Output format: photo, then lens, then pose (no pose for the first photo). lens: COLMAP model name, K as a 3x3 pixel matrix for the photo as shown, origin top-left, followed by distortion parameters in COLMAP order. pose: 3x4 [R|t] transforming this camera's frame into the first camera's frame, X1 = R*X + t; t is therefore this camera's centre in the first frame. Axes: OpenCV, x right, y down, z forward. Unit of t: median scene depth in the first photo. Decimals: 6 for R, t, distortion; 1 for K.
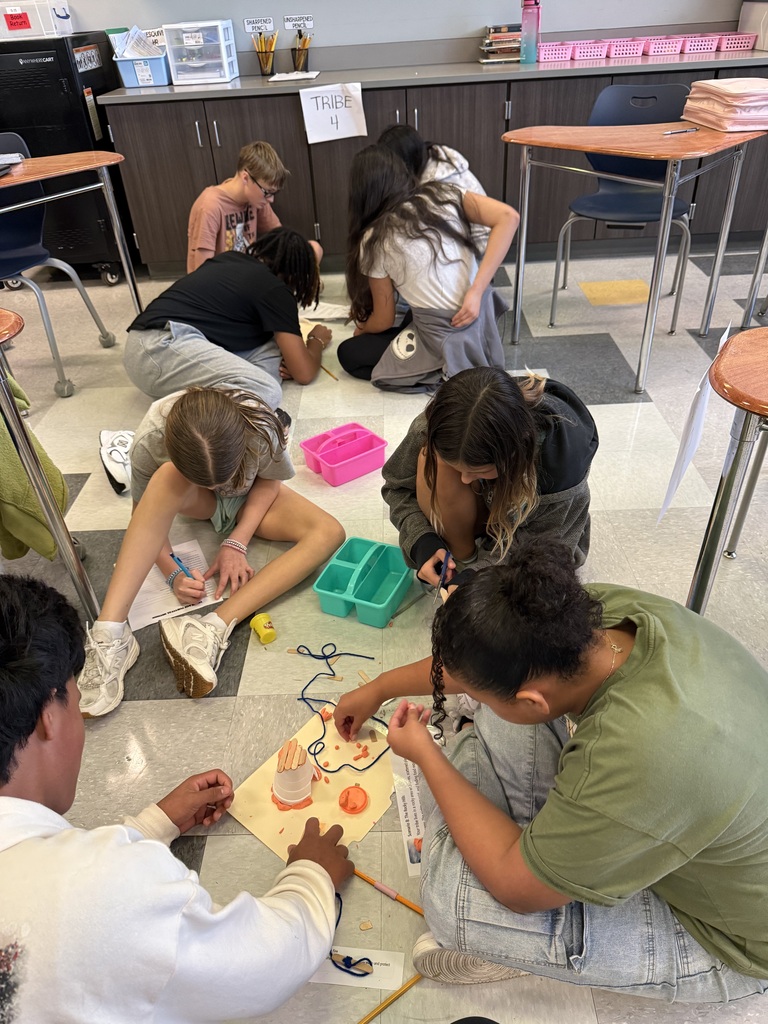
lens RADIAL K [[727.8, 0, 387.4], [0, 727.8, 516.6], [0, 0, 1]] dist [-0.003051, -0.004981]
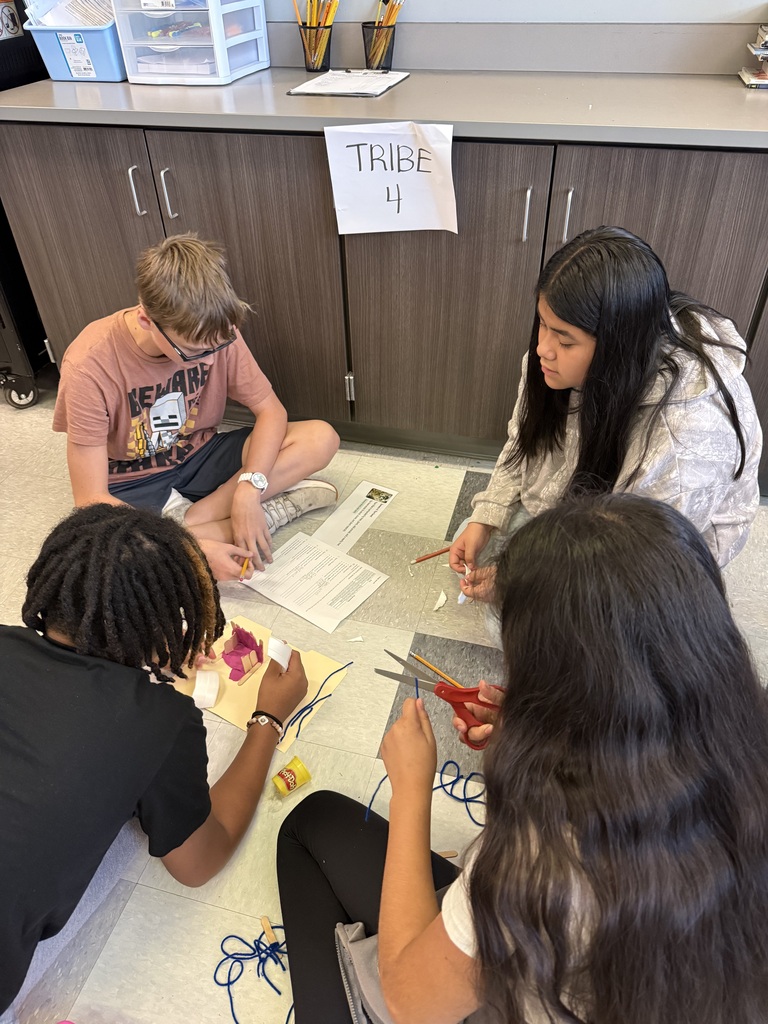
lens RADIAL K [[727.8, 0, 387.4], [0, 727.8, 516.6], [0, 0, 1]] dist [-0.003051, -0.004981]
pose [[0.966941, 0.182834, -0.177757, 0.043977], [-0.170889, 0.981999, 0.080463, -0.366788], [0.189269, -0.047426, 0.980779, 0.511912]]
